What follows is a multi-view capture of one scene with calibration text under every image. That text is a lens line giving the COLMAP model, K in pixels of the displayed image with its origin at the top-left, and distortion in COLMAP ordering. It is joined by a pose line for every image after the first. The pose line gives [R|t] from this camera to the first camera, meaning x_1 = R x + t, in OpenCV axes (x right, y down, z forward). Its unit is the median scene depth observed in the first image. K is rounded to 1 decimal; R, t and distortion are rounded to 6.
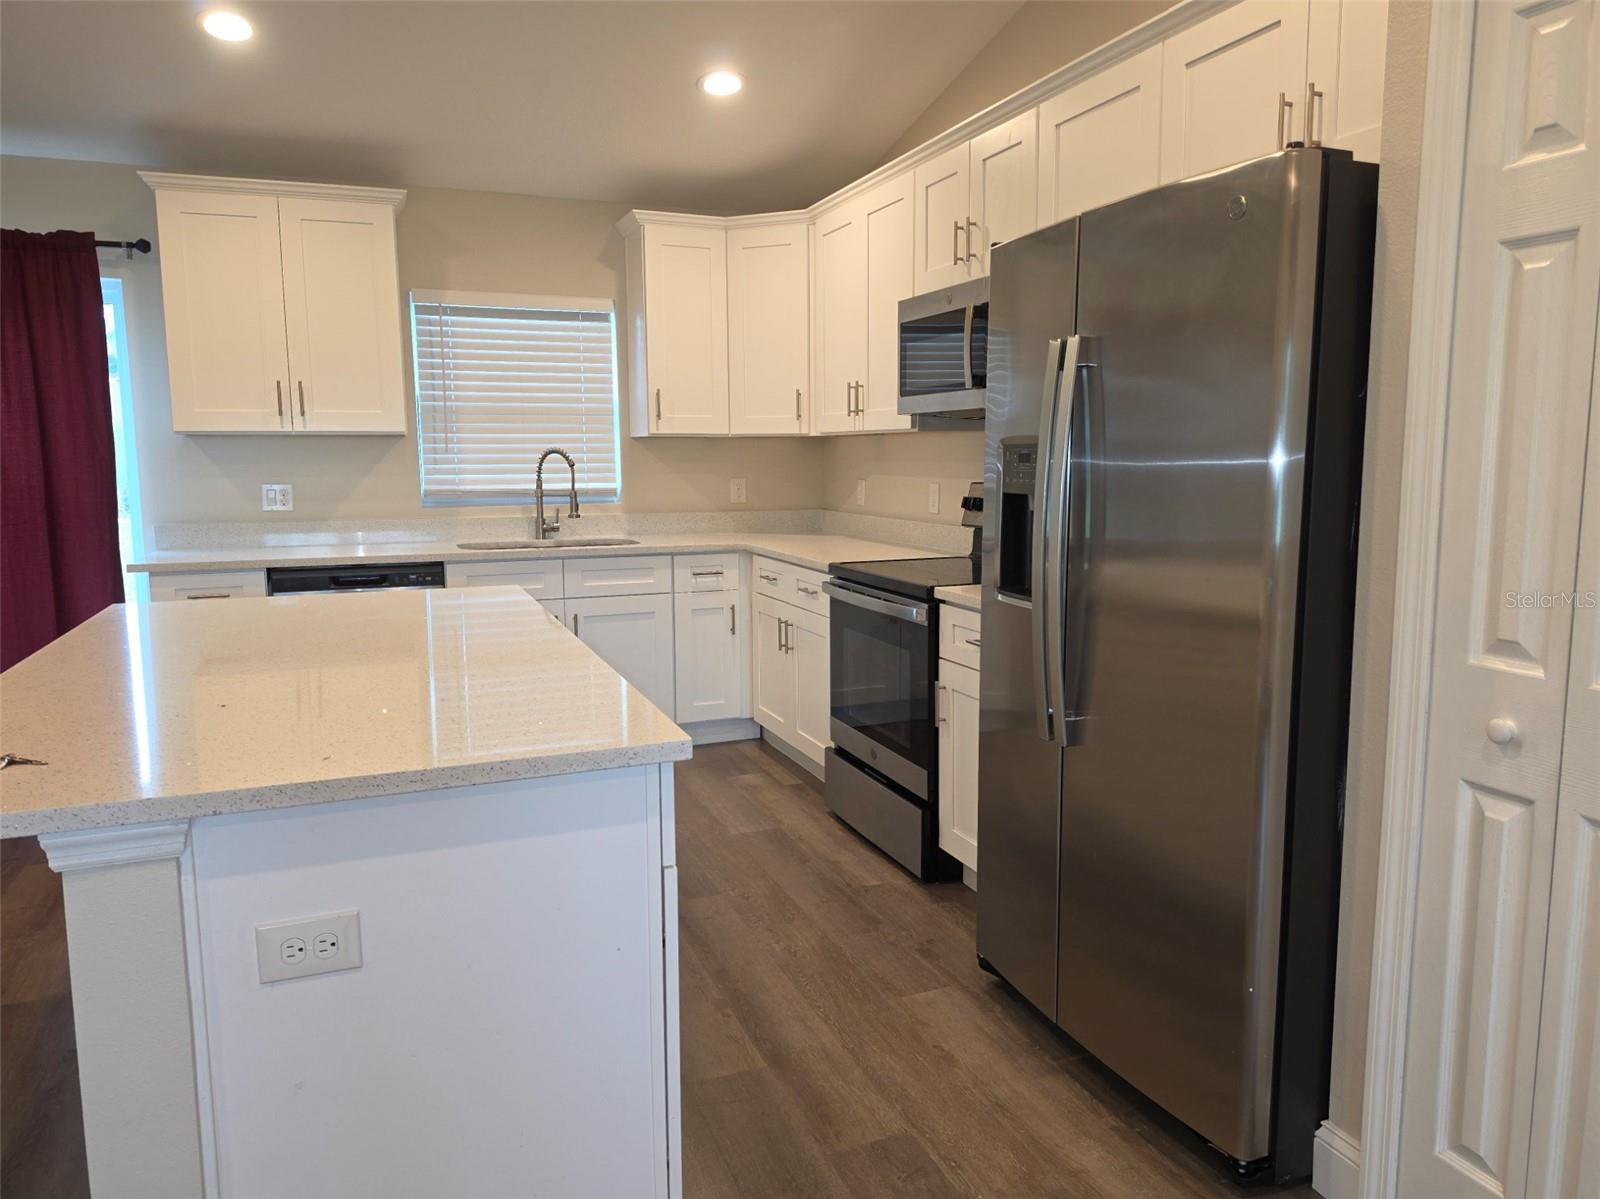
lens RADIAL K [[1102.7, 0, 798.8], [0, 1102.7, 584.7], [0, 0, 1]] dist [0.069570, -0.082202]
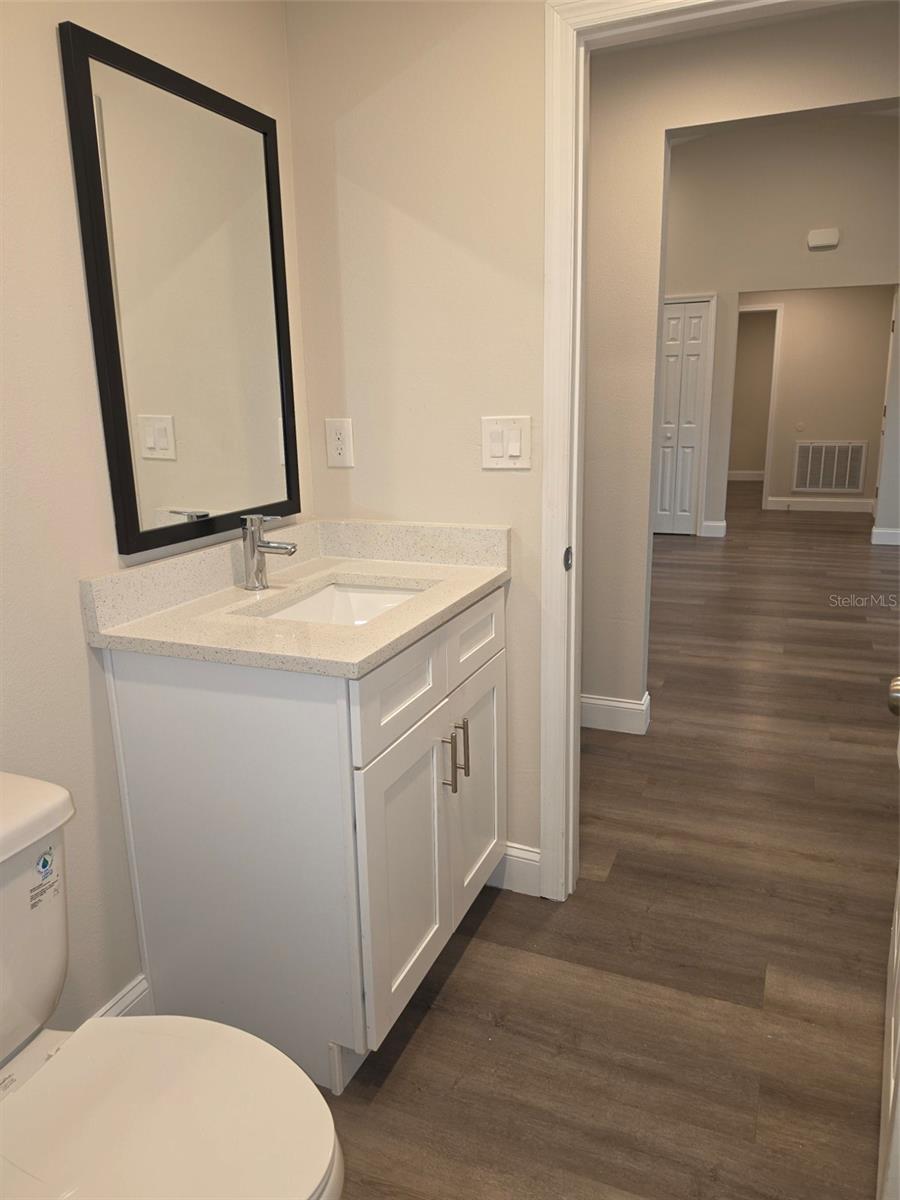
lens RADIAL K [[827.0, 0, 452.0], [0, 827.0, 602.7], [0, 0, 1]] dist [0.069570, -0.082202]
pose [[0.700500, -0.184533, 0.689382, -1.338965], [0.101805, 0.981951, 0.159401, 0.067088], [-0.706354, -0.041478, 0.706643, -0.547201]]
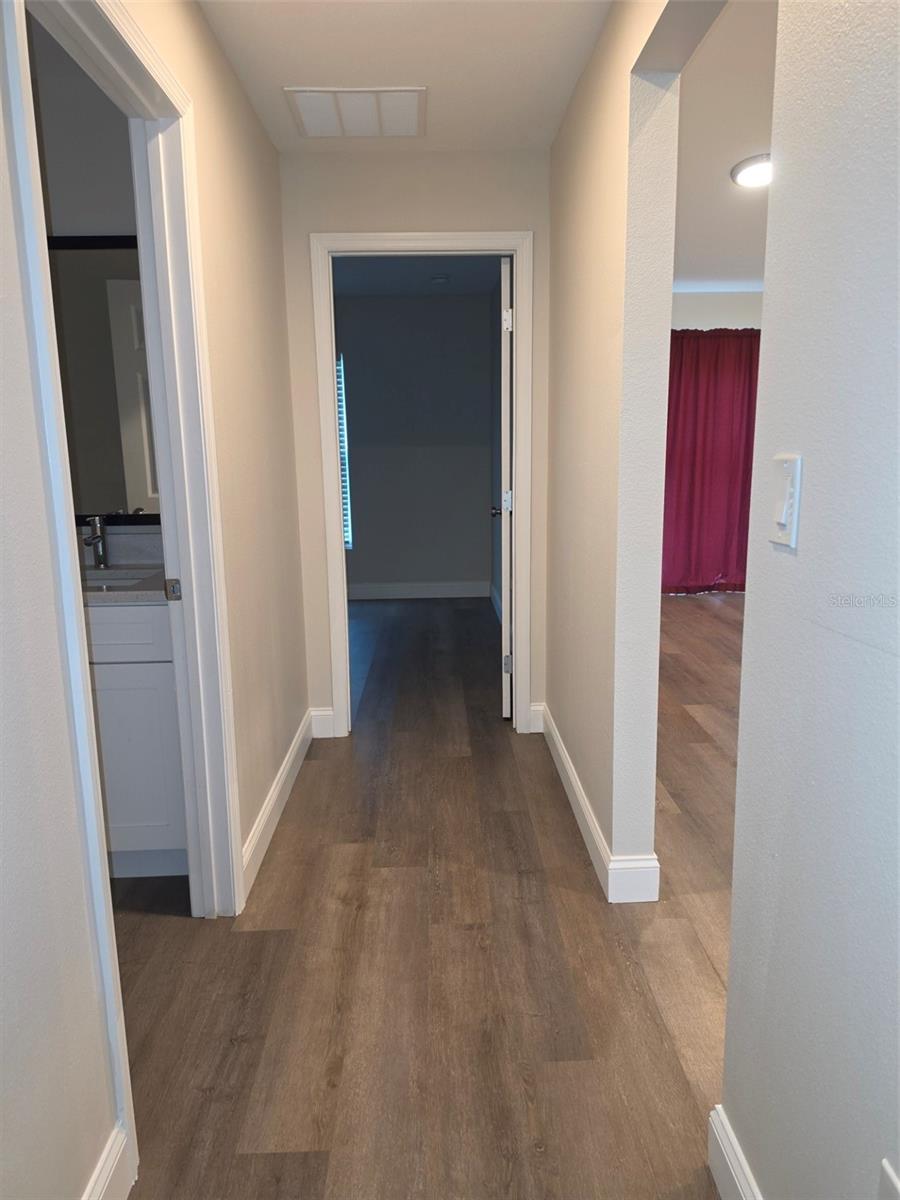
lens RADIAL K [[827.0, 0, 448.3], [0, 827.0, 600.7], [0, 0, 1]] dist [0.069570, -0.082202]
pose [[0.942444, 0.055353, -0.329751, -0.659403], [-0.031157, 0.996449, 0.078219, 0.085798], [0.332910, -0.063443, 0.940822, -0.678478]]
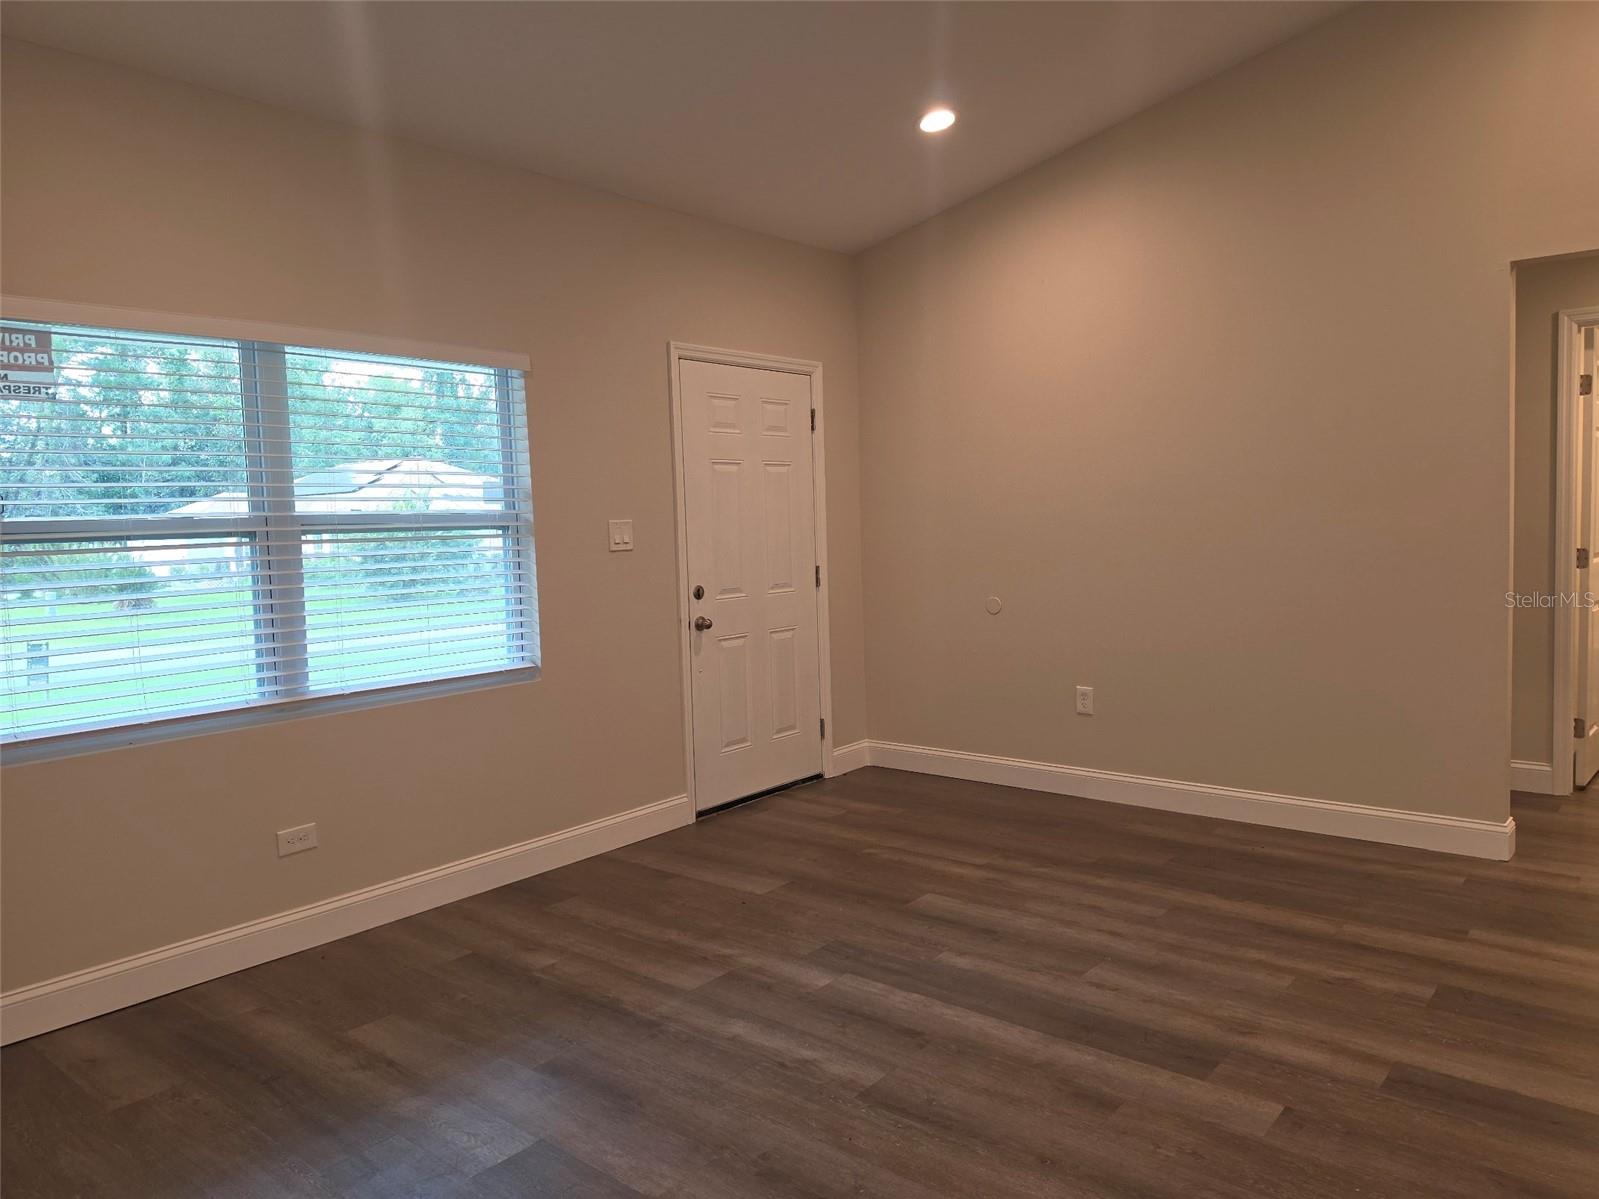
lens RADIAL K [[1102.0, 0, 802.4], [0, 1102.0, 597.3], [0, 0, 1]] dist [0.069570, -0.082202]
pose [[-0.871703, 0.065824, -0.485593, 0.339003], [-0.027213, 0.982906, 0.182088, -0.029903], [0.489278, 0.171941, -0.855011, 0.156328]]
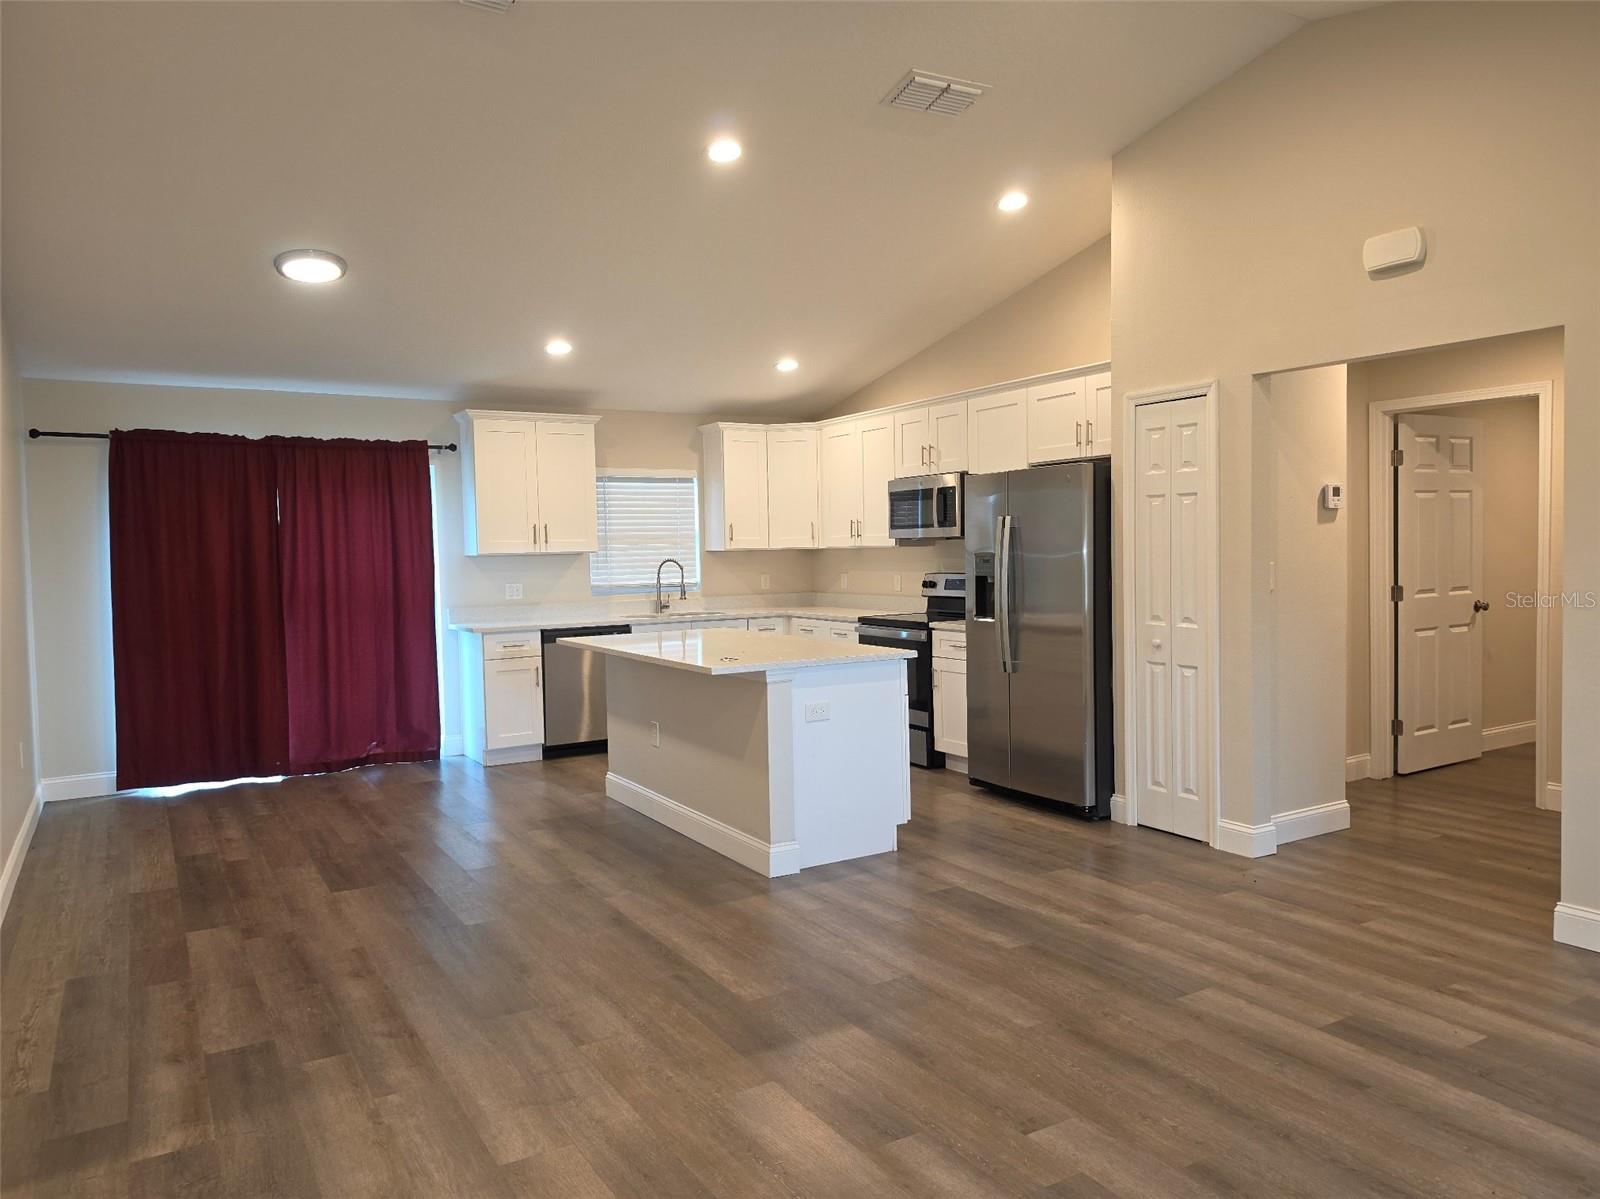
lens RADIAL K [[1102.7, 0, 796.5], [0, 1102.7, 592.0], [0, 0, 1]] dist [0.069570, -0.082202]
pose [[0.985604, -0.021654, 0.167675, -0.350140], [0.035617, 0.996101, -0.080717, 0.076980], [-0.165274, 0.085527, 0.982532, -0.750305]]
